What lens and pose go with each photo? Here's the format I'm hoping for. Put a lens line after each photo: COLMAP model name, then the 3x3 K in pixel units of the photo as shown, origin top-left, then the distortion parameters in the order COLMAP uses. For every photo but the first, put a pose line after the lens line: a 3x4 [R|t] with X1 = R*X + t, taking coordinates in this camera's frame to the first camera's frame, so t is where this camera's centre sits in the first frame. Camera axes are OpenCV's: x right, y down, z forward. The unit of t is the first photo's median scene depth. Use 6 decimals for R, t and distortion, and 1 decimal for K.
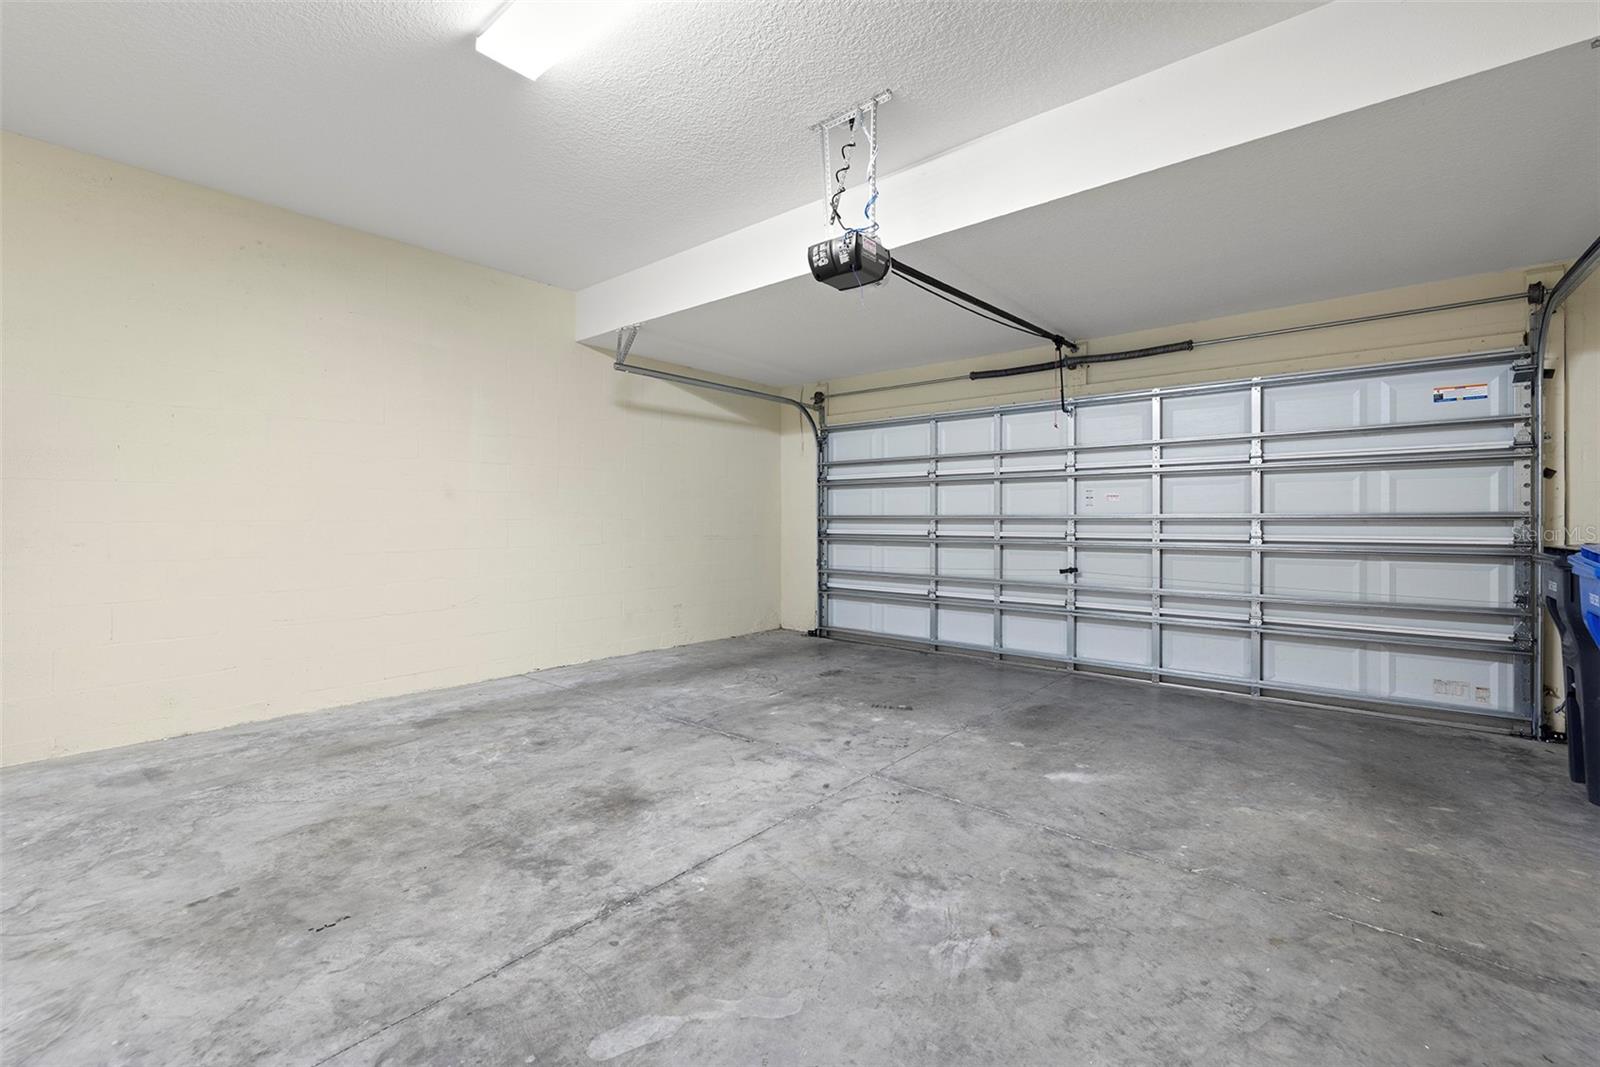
lens RADIAL K [[682.8, 0, 799.2], [0, 682.8, 523.5], [0, 0, 1]] dist [0.003416, 0.000206]
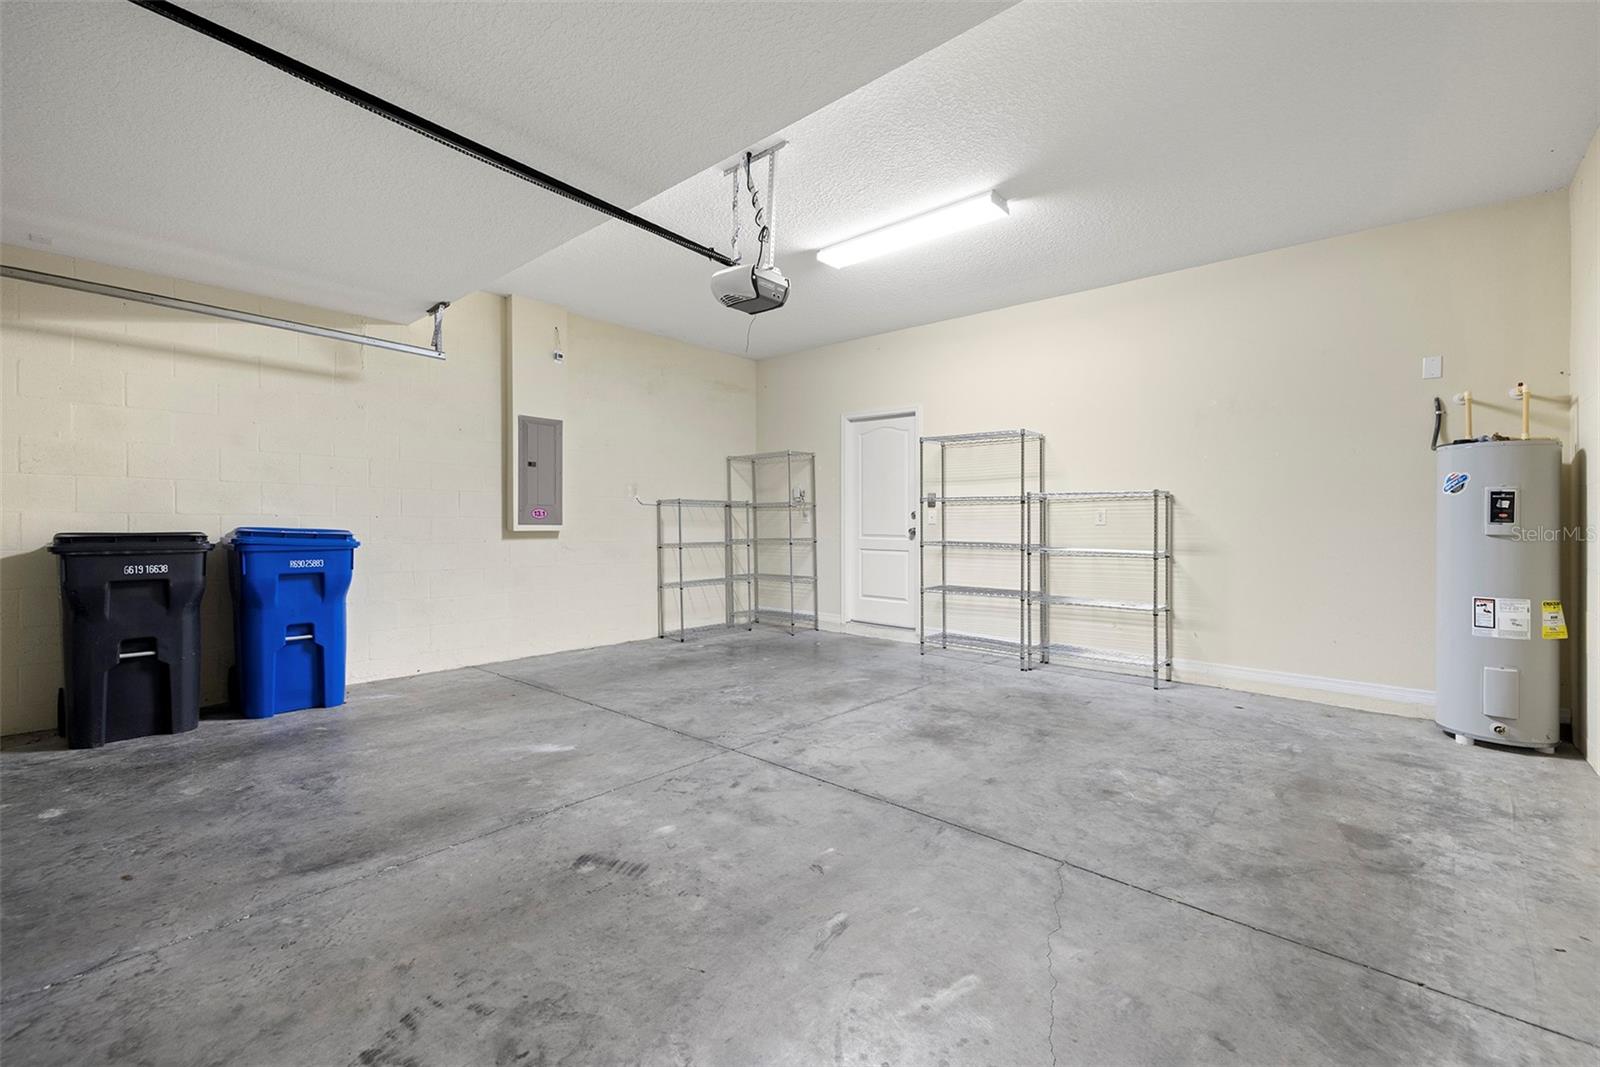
lens RADIAL K [[682.8, 0, 800.7], [0, 682.8, 529.2], [0, 0, 1]] dist [0.003416, 0.000206]
pose [[-0.999368, -0.009293, 0.034324, -0.039068], [-0.008729, 0.999825, 0.016522, -0.004411], [-0.034472, 0.016212, -0.999274, 2.077643]]
